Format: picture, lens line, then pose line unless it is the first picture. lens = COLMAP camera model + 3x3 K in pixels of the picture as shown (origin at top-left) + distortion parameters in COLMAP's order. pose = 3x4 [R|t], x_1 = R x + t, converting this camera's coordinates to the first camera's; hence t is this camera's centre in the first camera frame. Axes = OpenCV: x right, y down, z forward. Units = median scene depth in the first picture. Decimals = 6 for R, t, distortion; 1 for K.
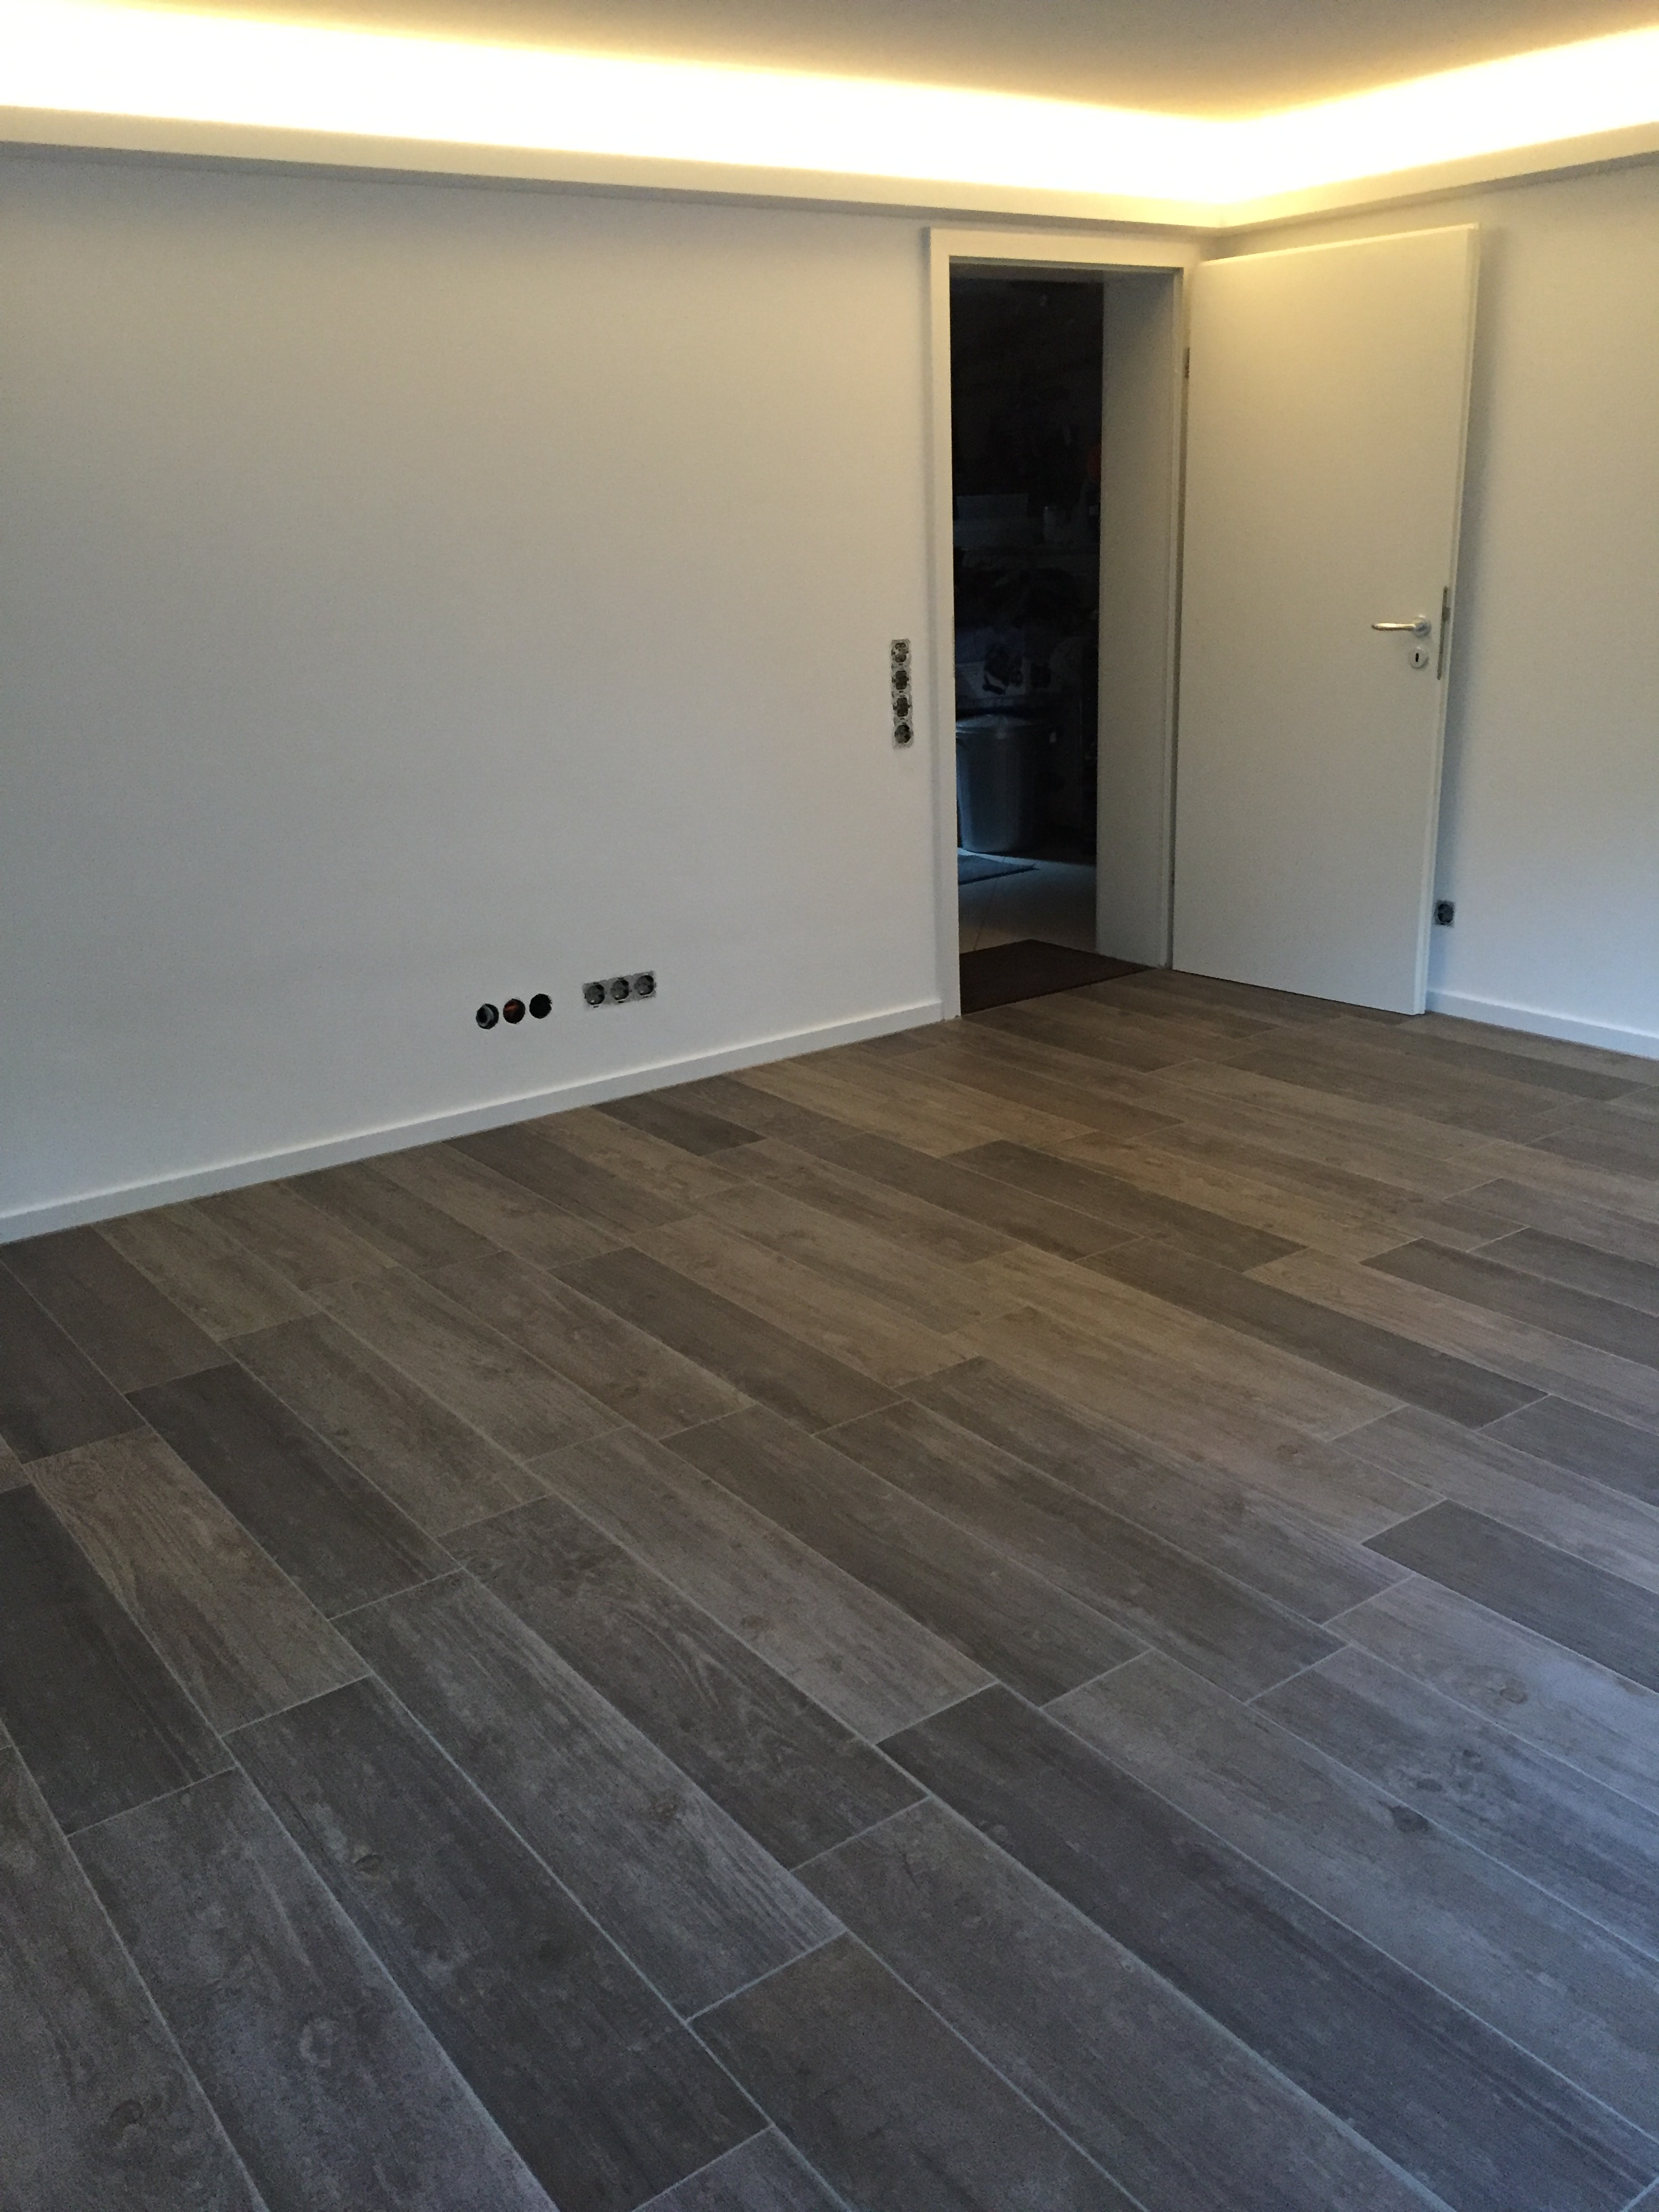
lens RADIAL K [[1878.3, 0, 829.5], [0, 1878.3, 1106.0], [0, 0, 1]] dist [0.004543, 0.001660]
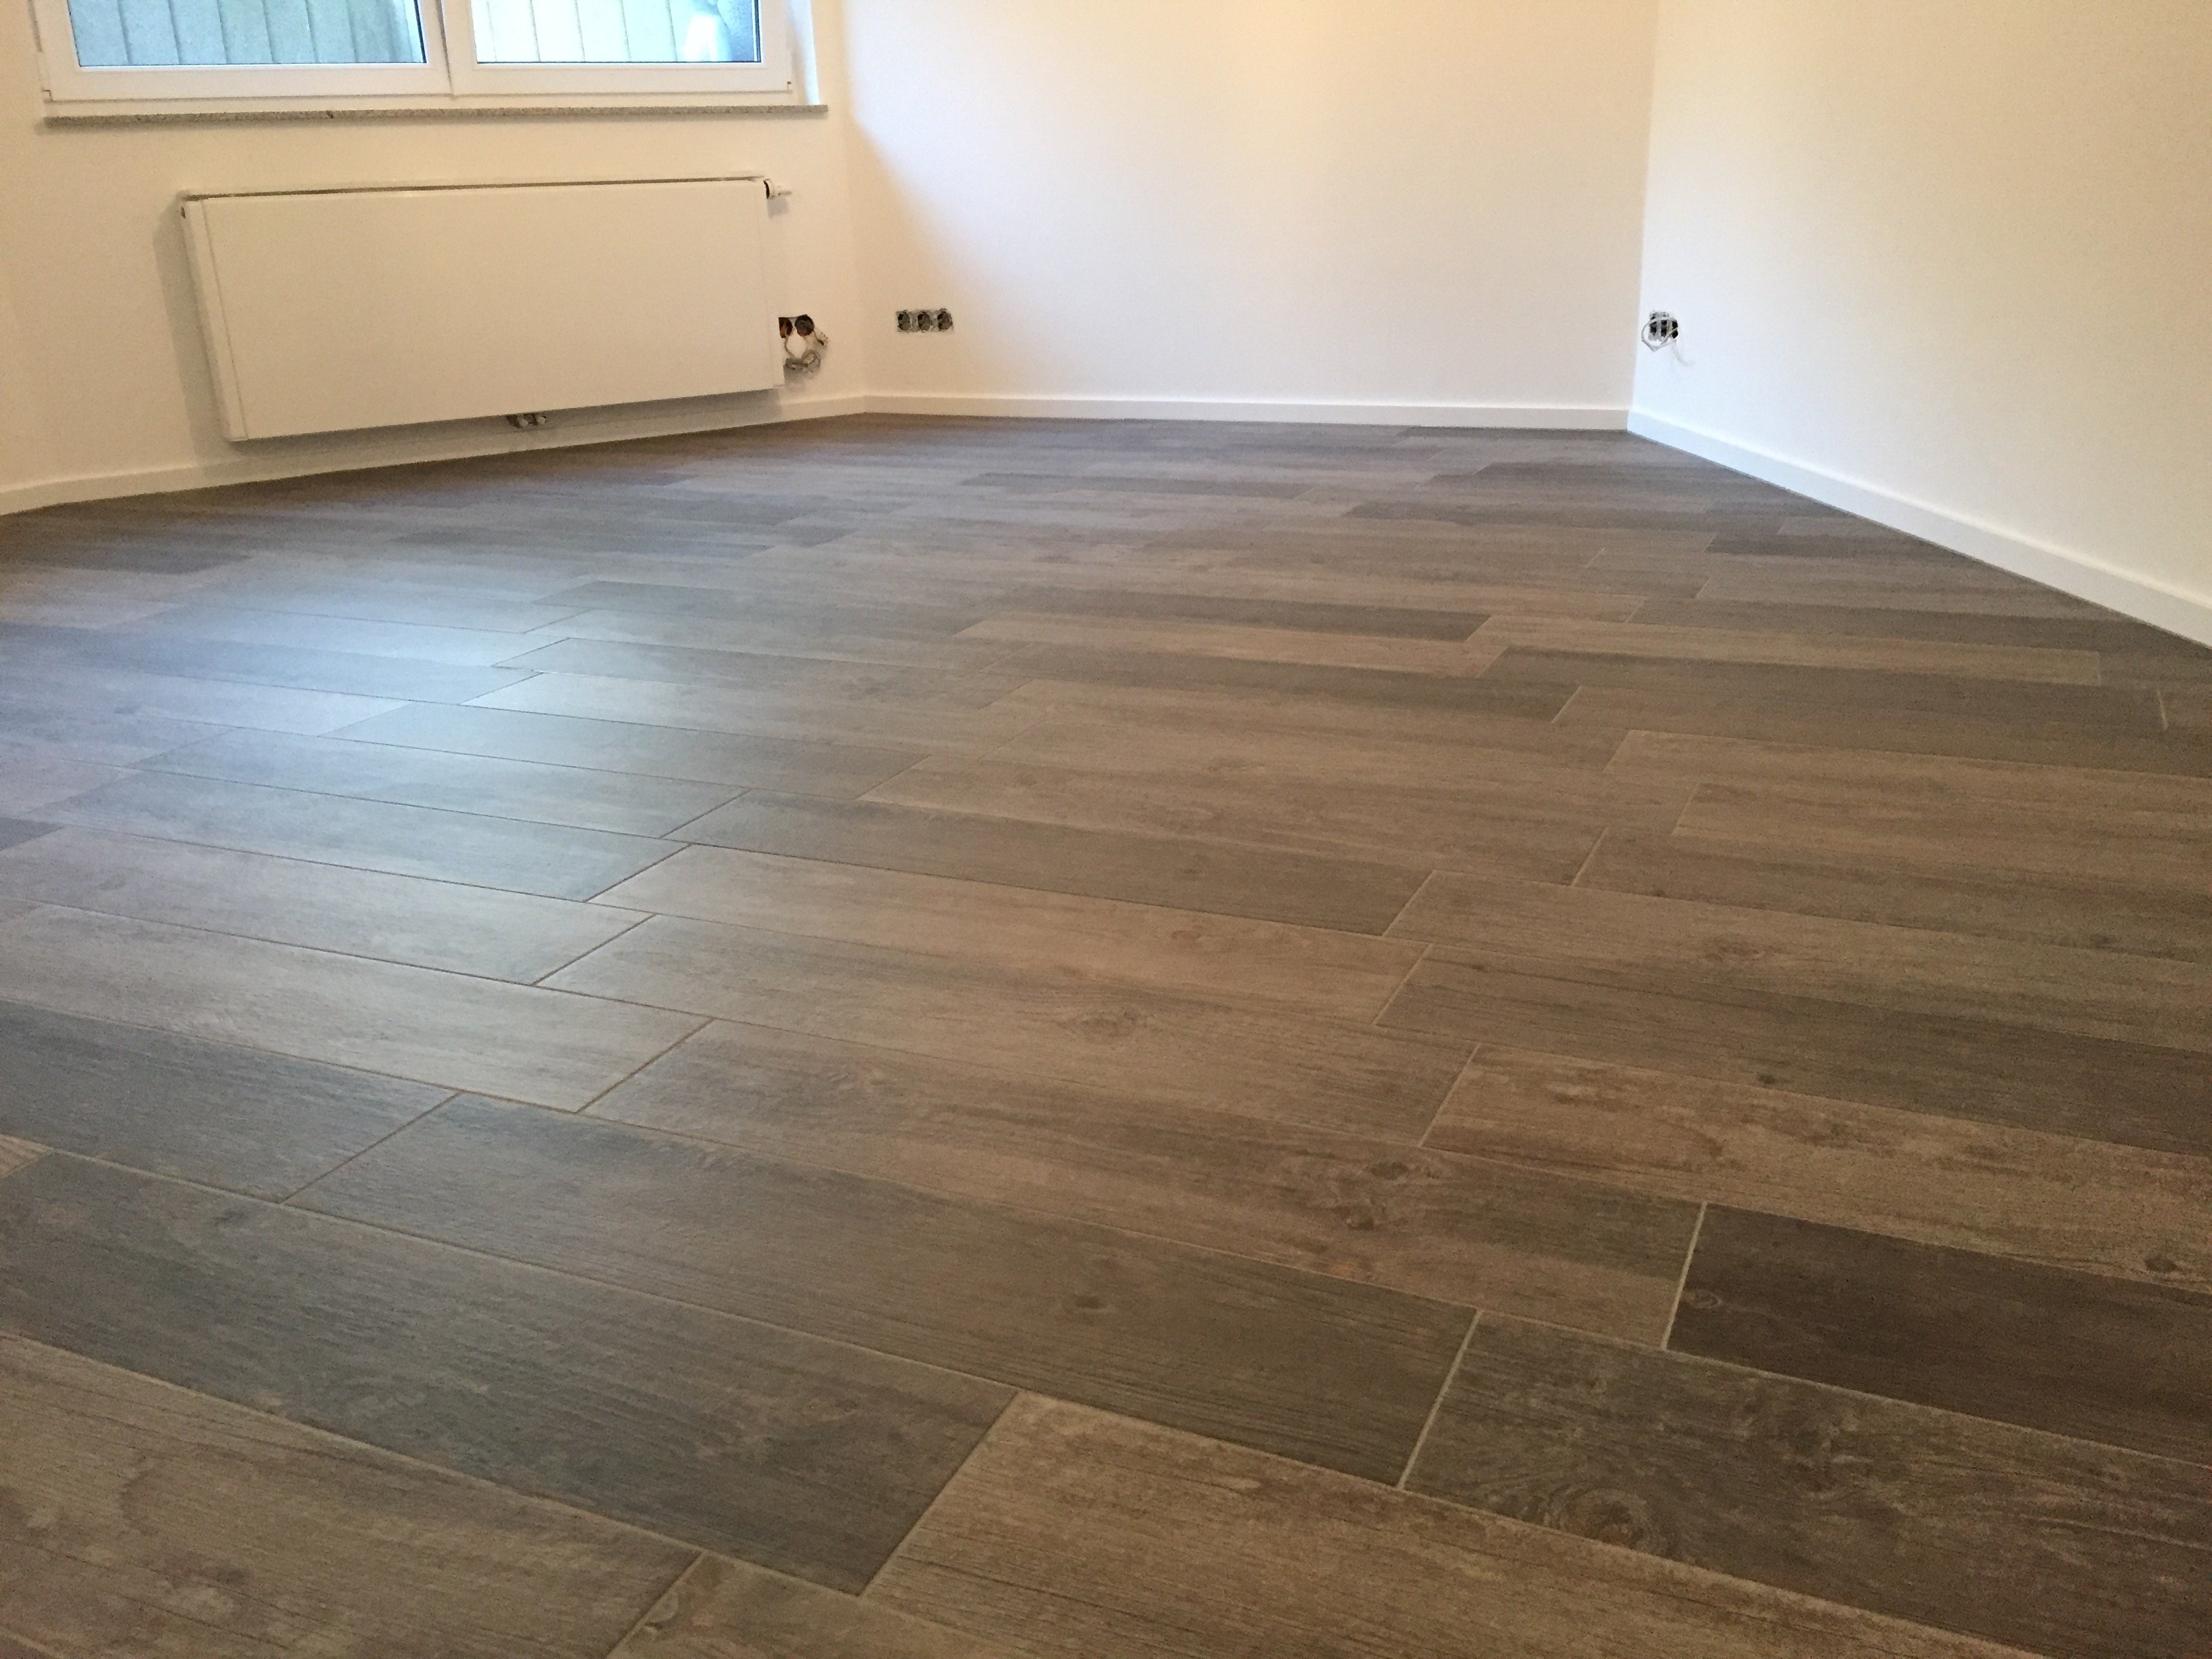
lens RADIAL K [[1878.3, 0, 1106.0], [0, 1878.3, 829.5], [0, 0, 1]] dist [0.004543, 0.001660]
pose [[-0.870524, 0.227837, -0.436210, 0.172638], [-0.083837, 0.804763, 0.587645, -0.239886], [0.484933, 0.548130, -0.681464, 1.315174]]
